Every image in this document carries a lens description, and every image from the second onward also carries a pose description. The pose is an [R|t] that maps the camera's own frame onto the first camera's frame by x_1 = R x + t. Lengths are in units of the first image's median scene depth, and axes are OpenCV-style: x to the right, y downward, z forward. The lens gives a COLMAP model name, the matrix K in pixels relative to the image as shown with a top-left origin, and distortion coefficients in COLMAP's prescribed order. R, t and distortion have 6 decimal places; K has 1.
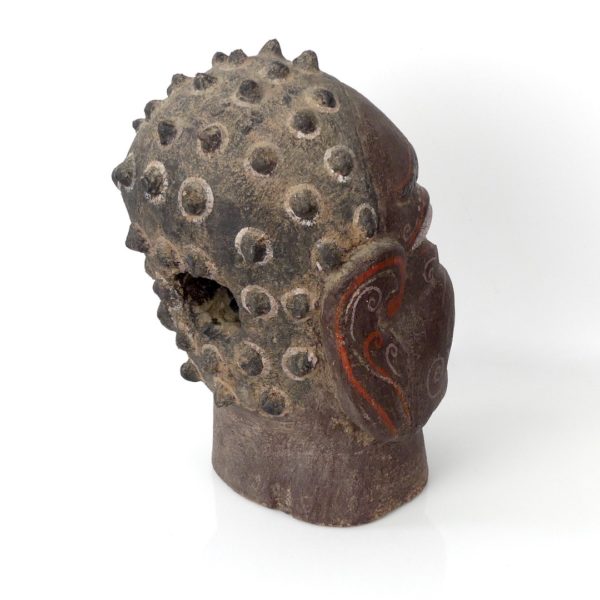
lens RADIAL K [[2168.8, 0, 300.2], [0, 2168.8, 300.6], [0, 0, 1]] dist [-0.251811, 0.000000]
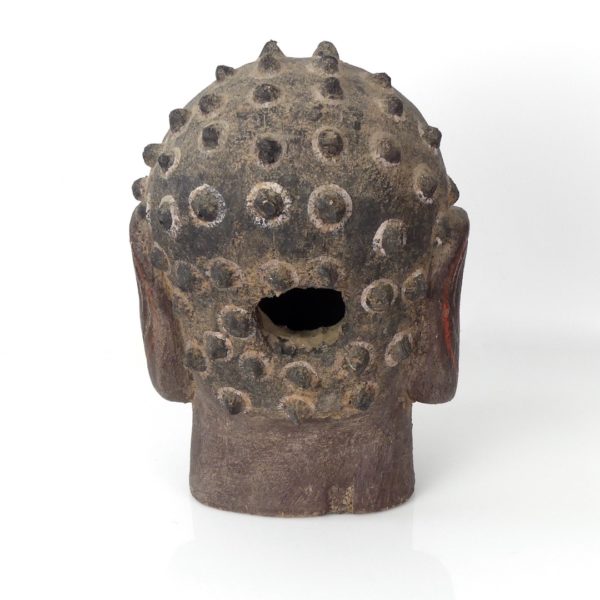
lens RADIAL K [[2168.8, 0, 300.2], [0, 2168.8, 299.2], [0, 0, 1]] dist [-0.251811, 0.000000]
pose [[0.727792, -0.268776, 0.630935, -0.676700], [0.274782, 0.957209, 0.090803, -0.098583], [-0.628342, 0.107284, 0.770504, 0.266100]]
